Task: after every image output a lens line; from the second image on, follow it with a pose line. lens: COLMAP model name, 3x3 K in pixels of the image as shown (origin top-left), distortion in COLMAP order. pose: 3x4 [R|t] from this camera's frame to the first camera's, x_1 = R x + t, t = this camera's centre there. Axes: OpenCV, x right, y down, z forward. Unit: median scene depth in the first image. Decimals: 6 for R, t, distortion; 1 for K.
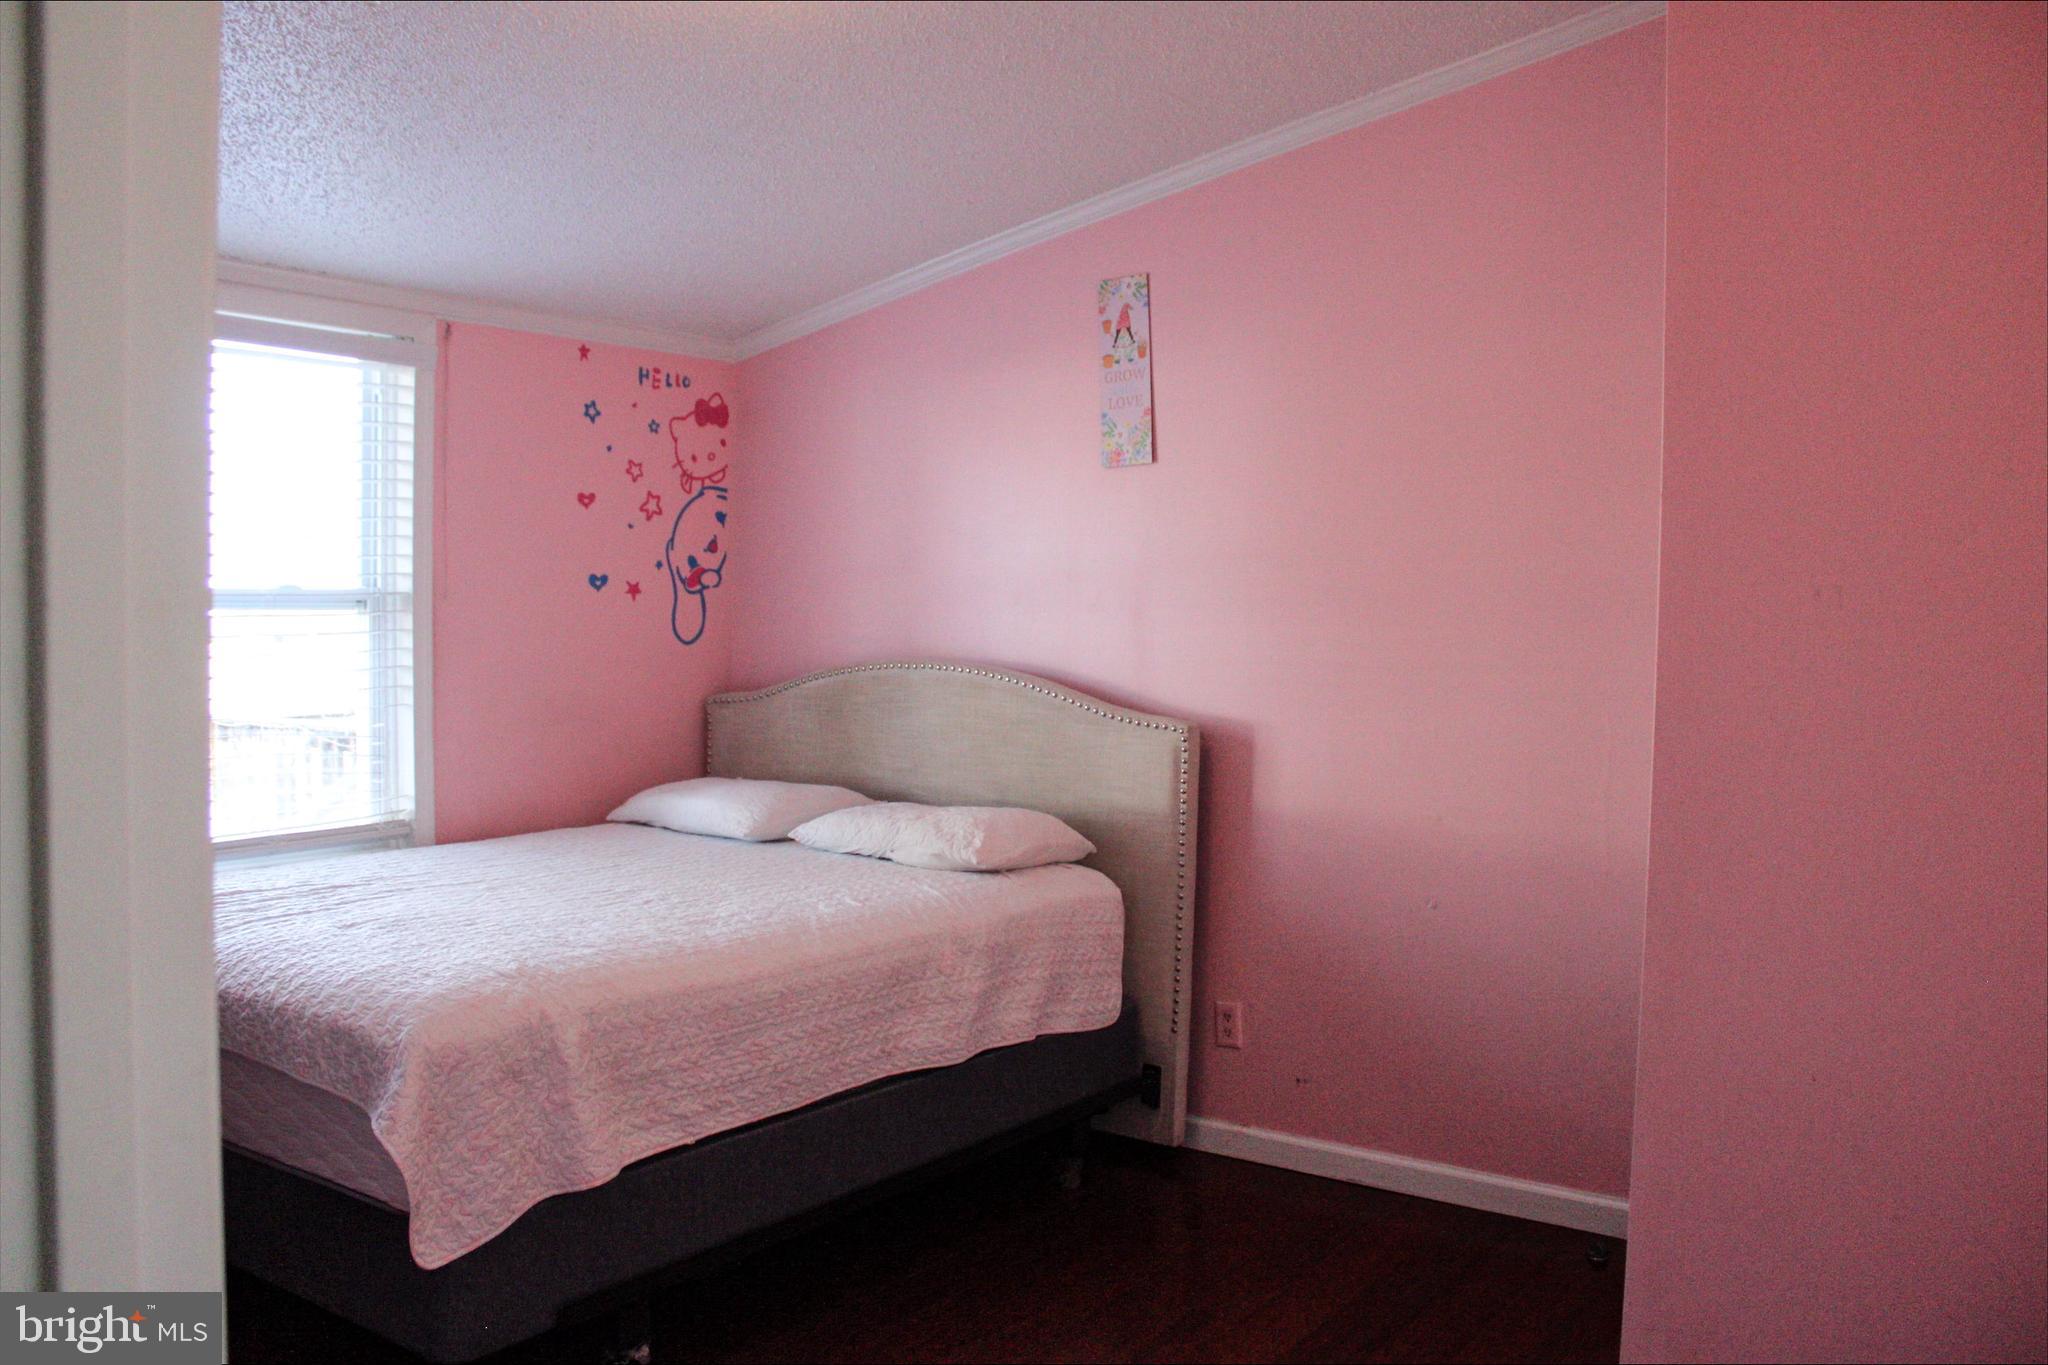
lens RADIAL K [[1736.0, 0, 1024.0], [0, 1736.0, 682.5], [0, 0, 1]] dist [-0.156140, 0.149946]
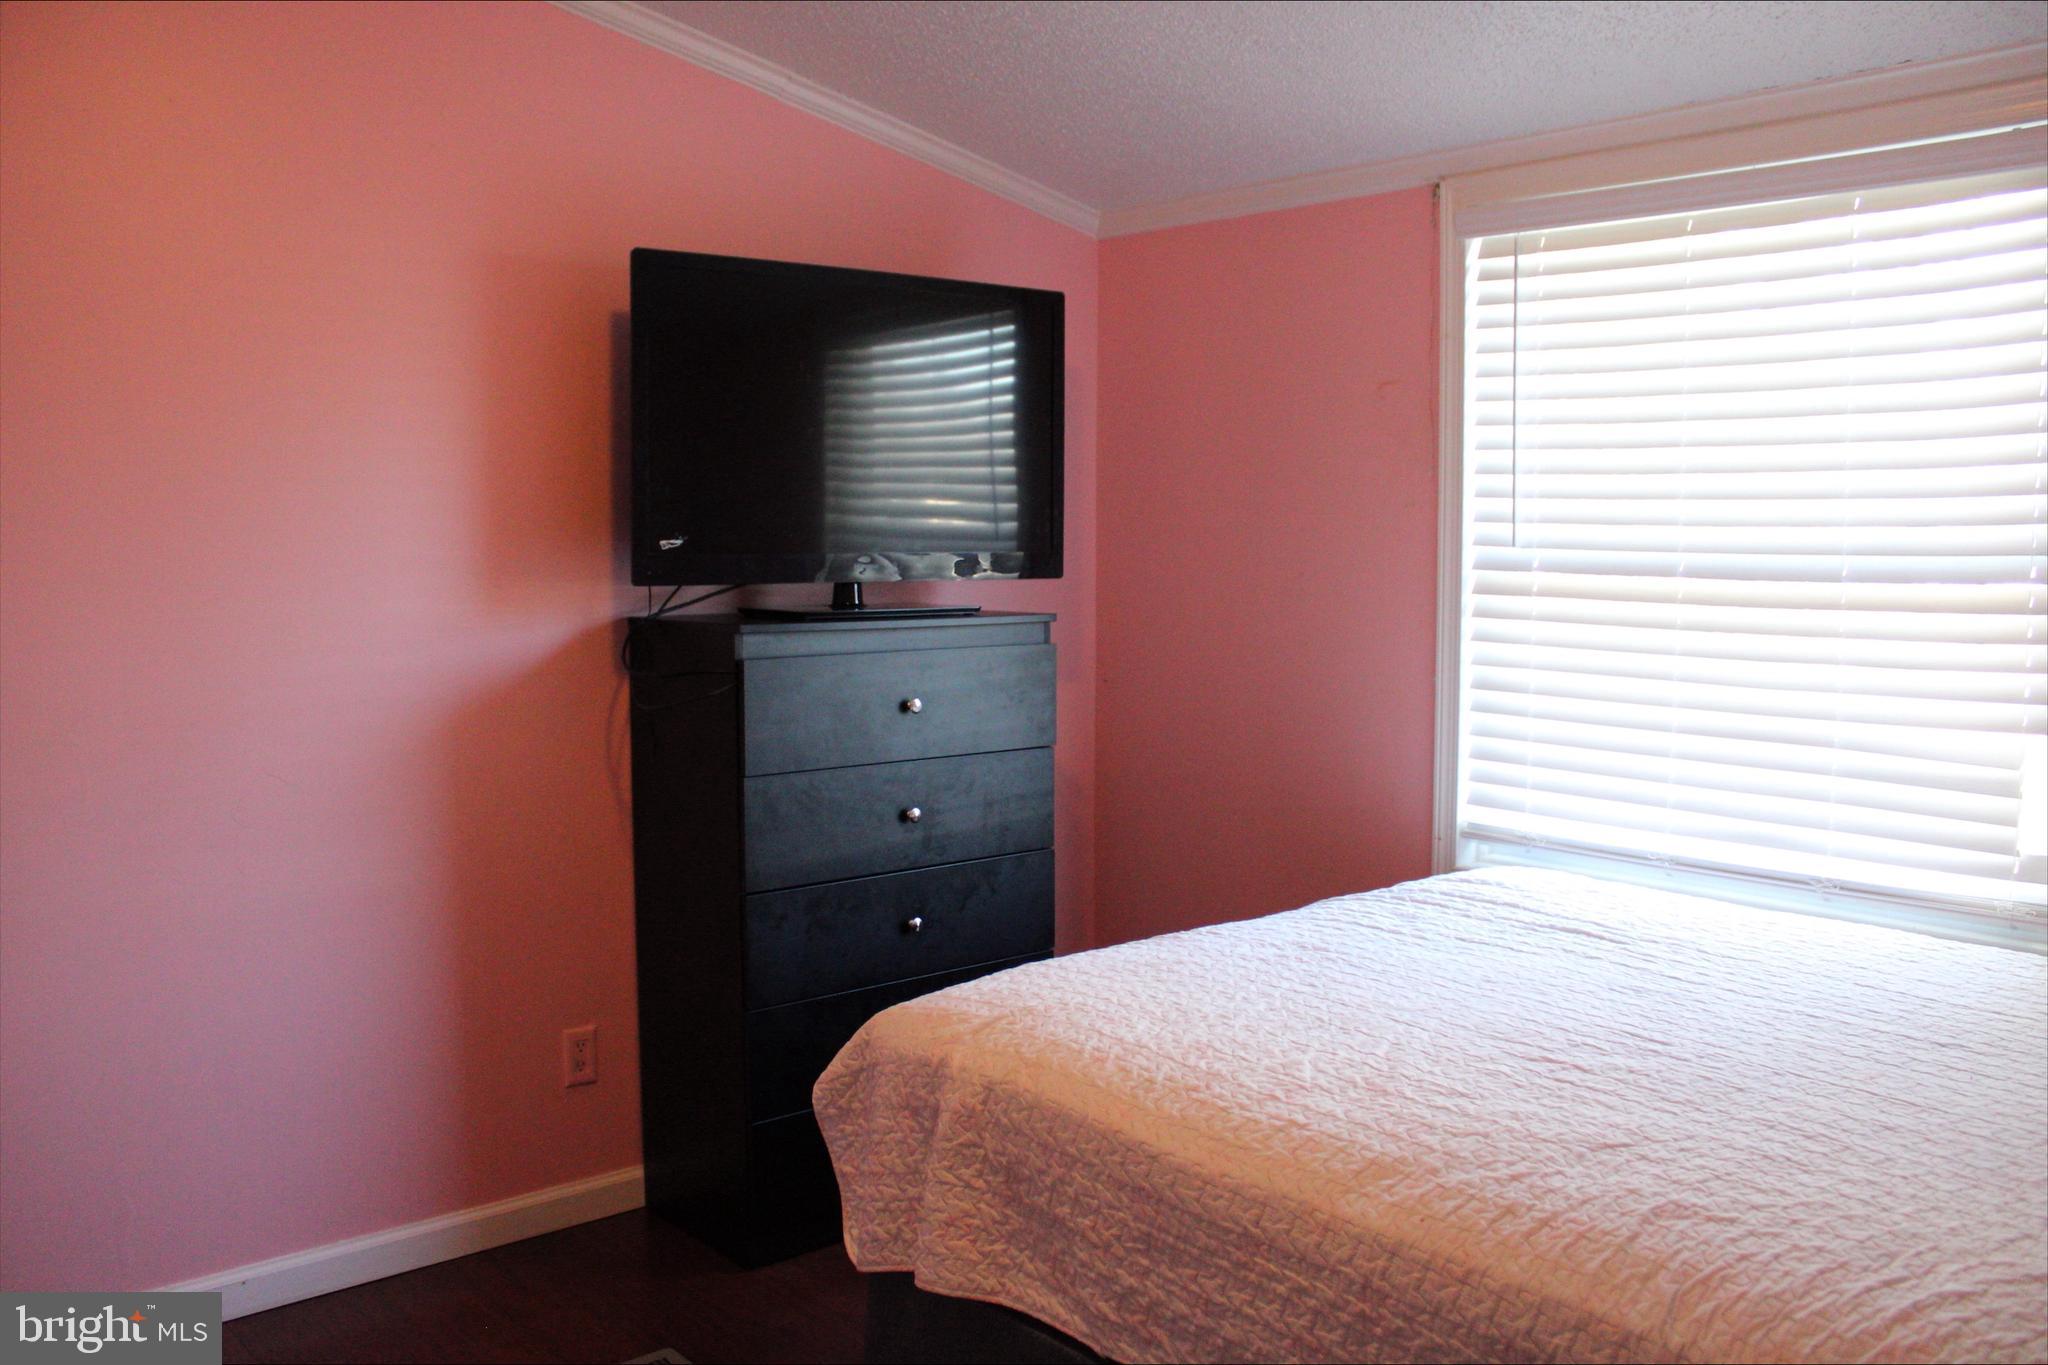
lens RADIAL K [[1736.0, 0, 1024.0], [0, 1736.0, 682.5], [0, 0, 1]] dist [-0.156140, 0.149946]
pose [[-0.243489, 0.073007, -0.967152, 0.449102], [-0.054223, 0.994579, 0.088728, -0.051127], [0.968387, 0.074046, -0.238210, 1.146037]]
